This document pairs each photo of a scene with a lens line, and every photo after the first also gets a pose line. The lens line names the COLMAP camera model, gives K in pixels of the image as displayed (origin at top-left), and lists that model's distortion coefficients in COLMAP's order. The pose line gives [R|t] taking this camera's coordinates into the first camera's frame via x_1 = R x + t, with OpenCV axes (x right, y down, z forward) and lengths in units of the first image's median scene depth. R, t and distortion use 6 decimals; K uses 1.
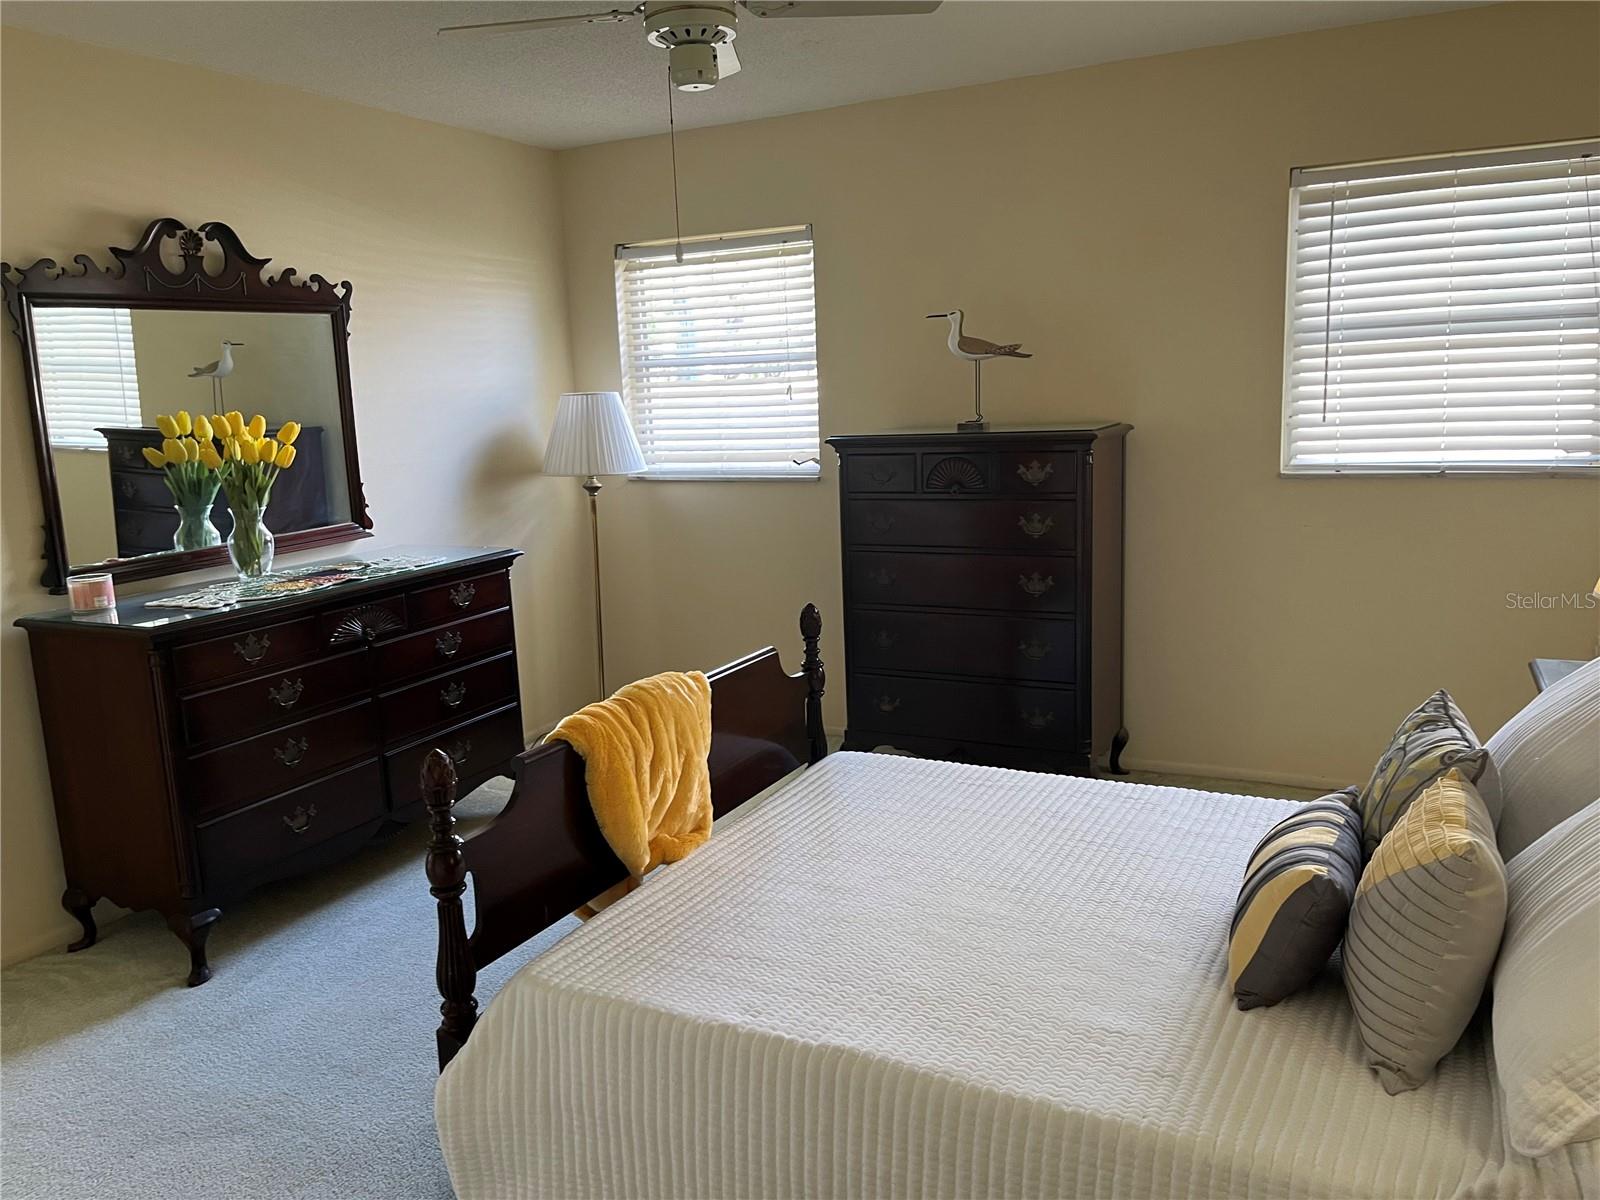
lens RADIAL K [[1215.4, 0, 802.3], [0, 1215.4, 601.4], [0, 0, 1]] dist [0.068715, -0.101179]
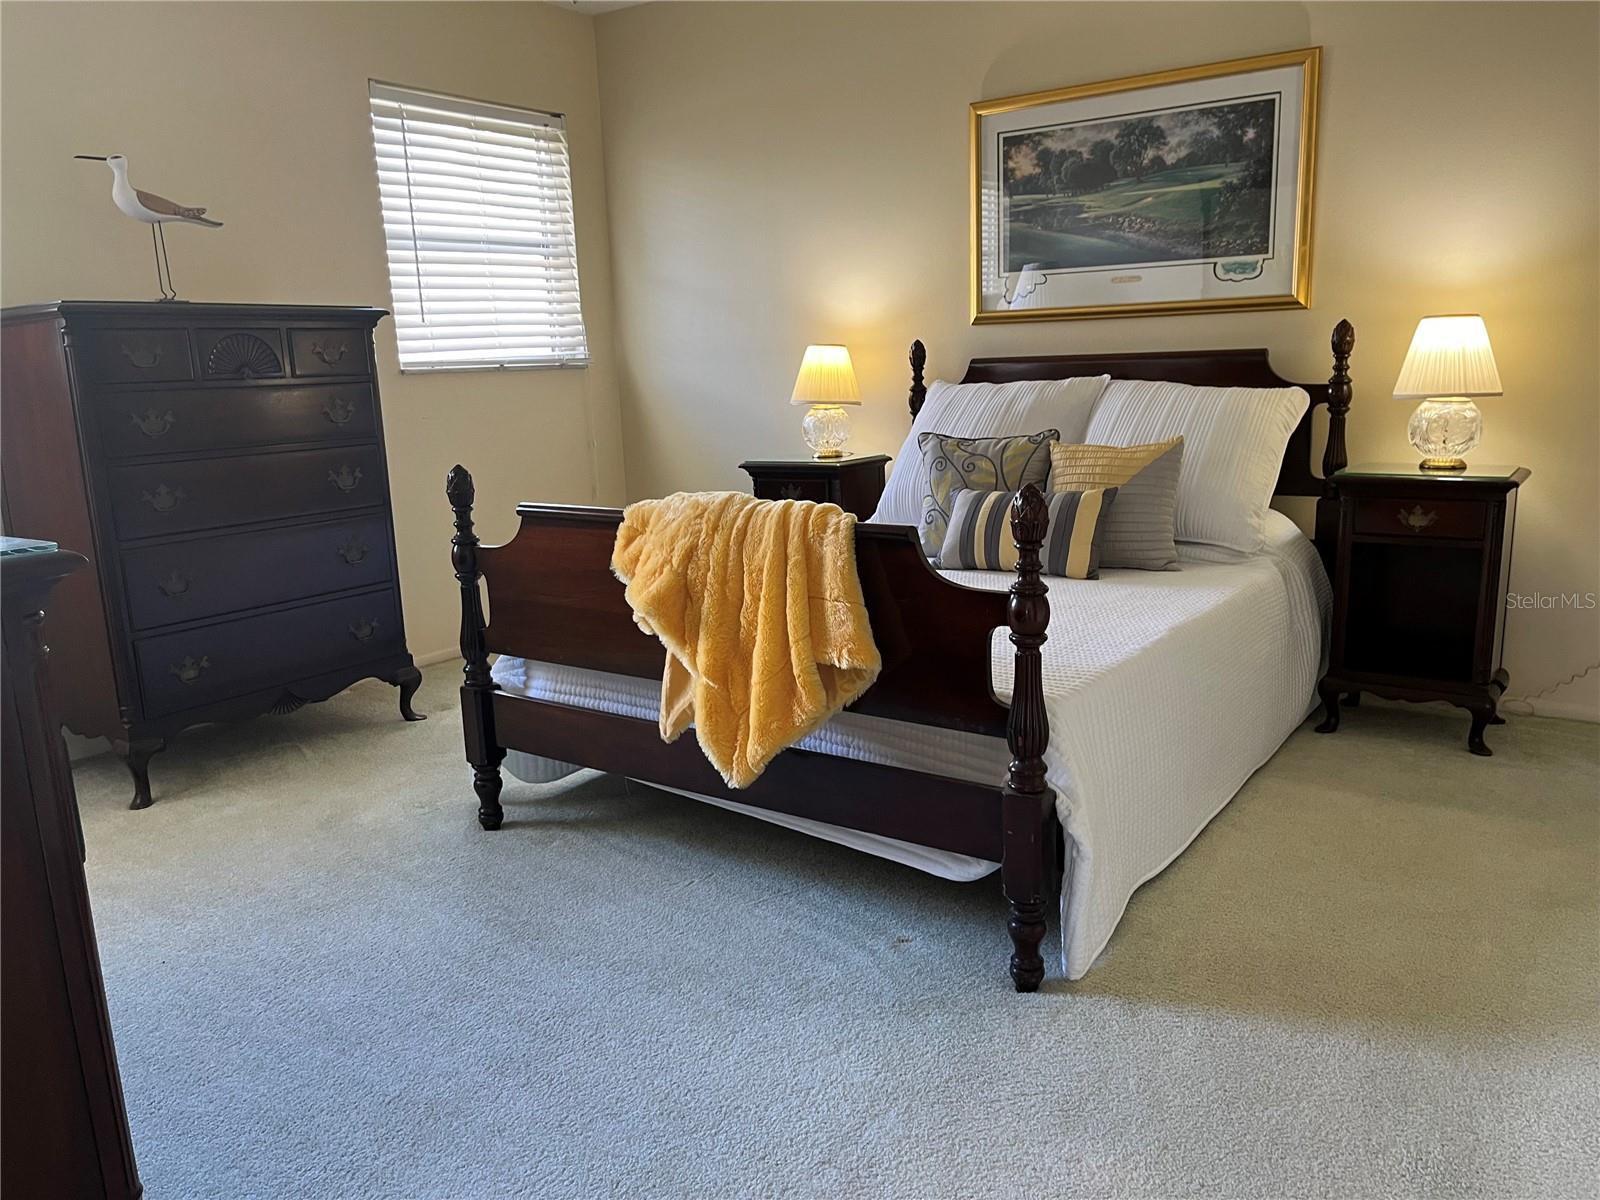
lens RADIAL K [[1215.4, 0, 802.3], [0, 1215.4, 601.4], [0, 0, 1]] dist [0.068715, -0.101179]
pose [[0.143649, -0.157604, 0.976998, -0.645859], [0.206455, 0.970288, 0.126167, 0.028848], [-0.967854, 0.183582, 0.171919, 0.525163]]
